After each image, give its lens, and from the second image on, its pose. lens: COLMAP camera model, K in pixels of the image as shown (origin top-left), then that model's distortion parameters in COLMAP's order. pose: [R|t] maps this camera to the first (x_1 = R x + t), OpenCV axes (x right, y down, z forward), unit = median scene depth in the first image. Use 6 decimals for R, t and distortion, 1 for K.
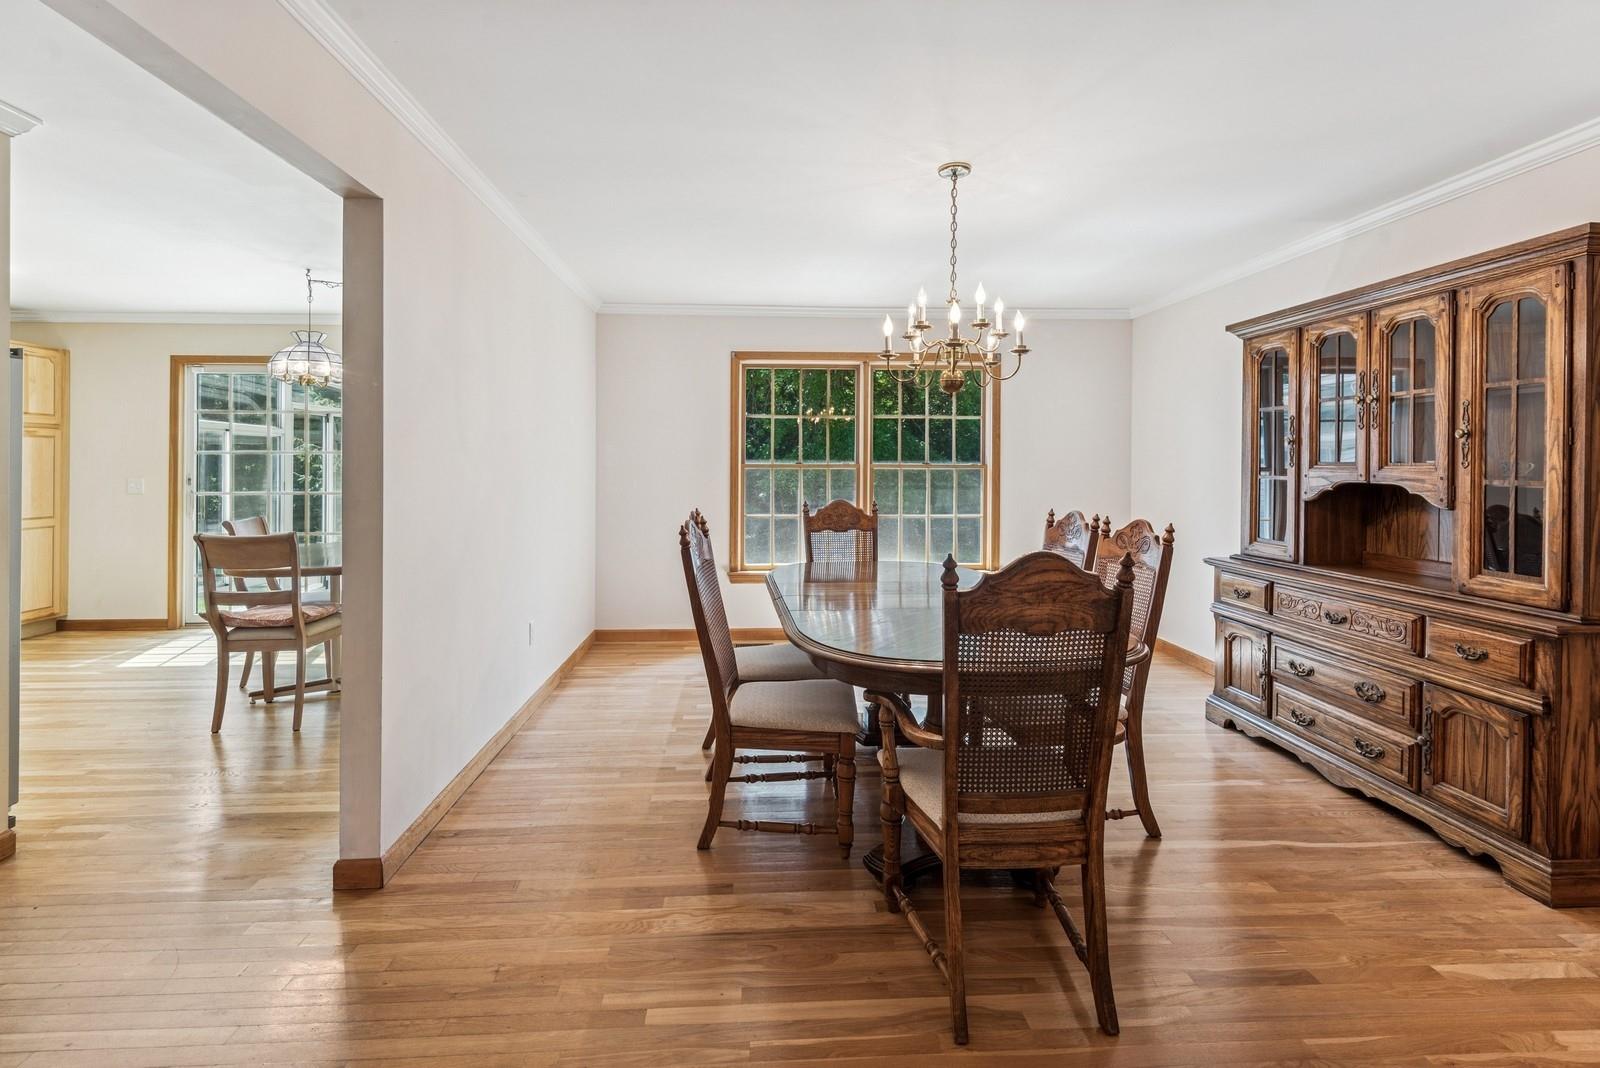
lens RADIAL K [[764.4, 0, 771.7], [0, 764.4, 463.1], [0, 0, 1]] dist [0.015425, -0.009350]
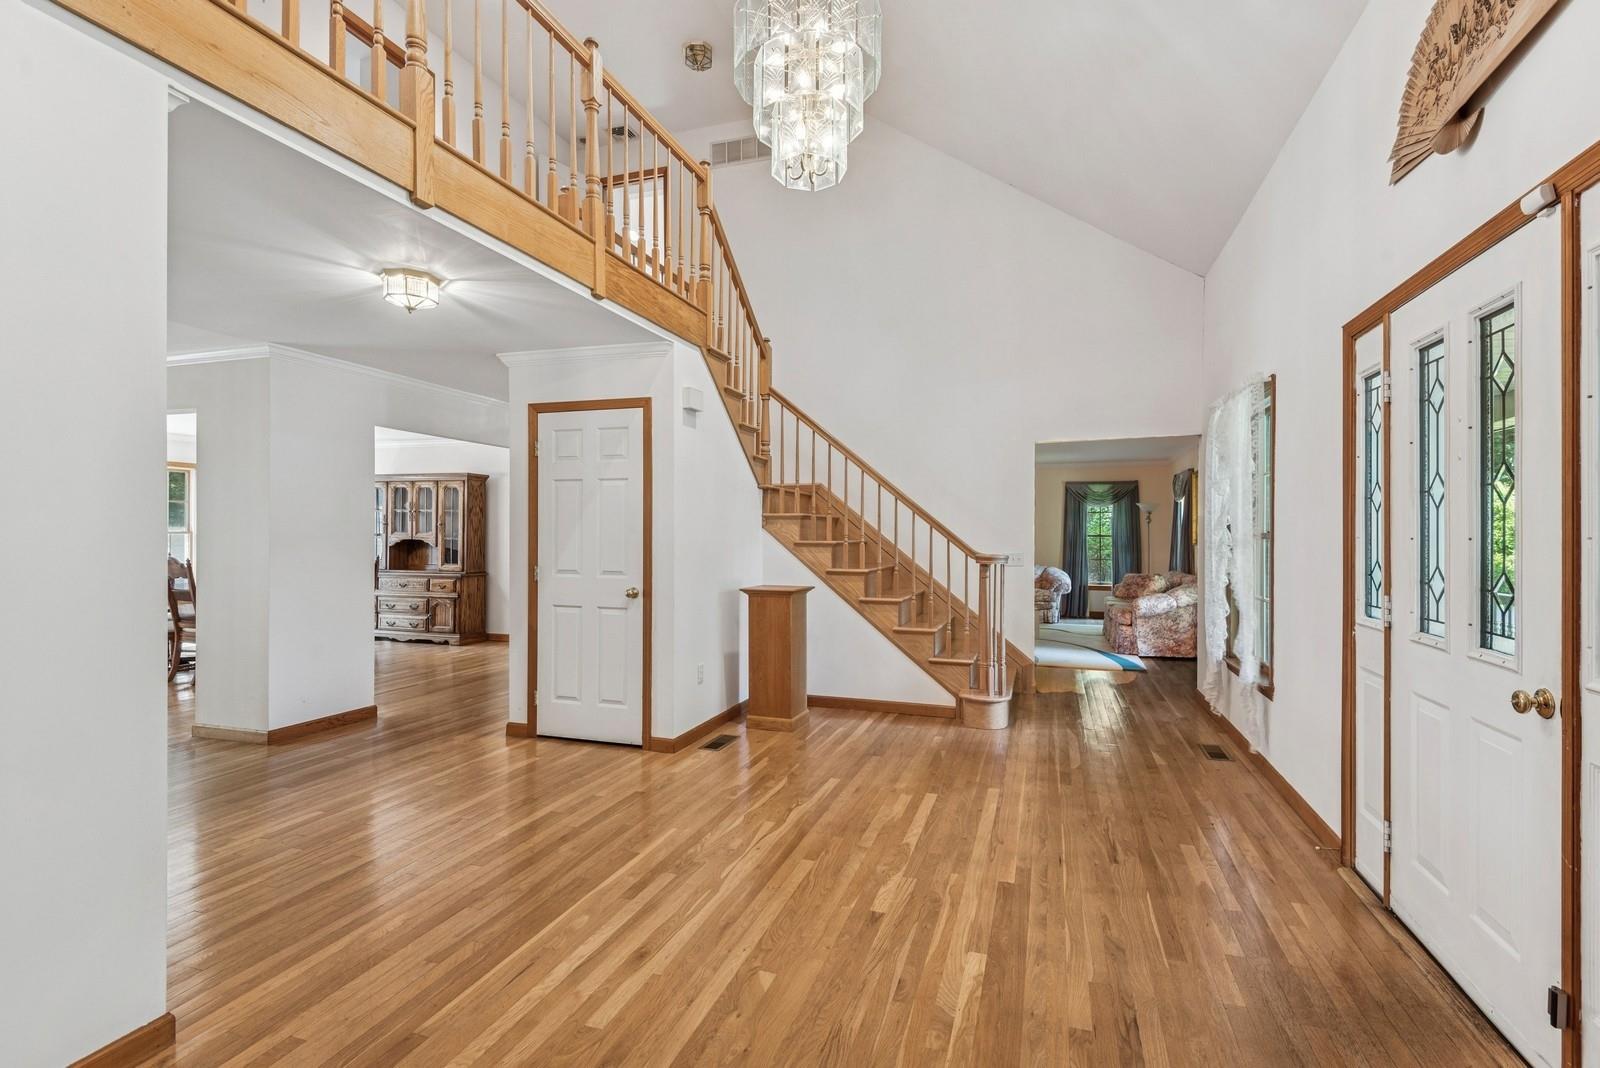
lens RADIAL K [[764.4, 0, 827.5], [0, 764.4, 528.4], [0, 0, 1]] dist [0.015425, -0.009350]
pose [[0.335542, -0.002088, 0.942023, -1.692361], [-0.004037, 0.999985, 0.003654, -0.037710], [-0.942016, -0.005029, 0.335529, -1.724856]]
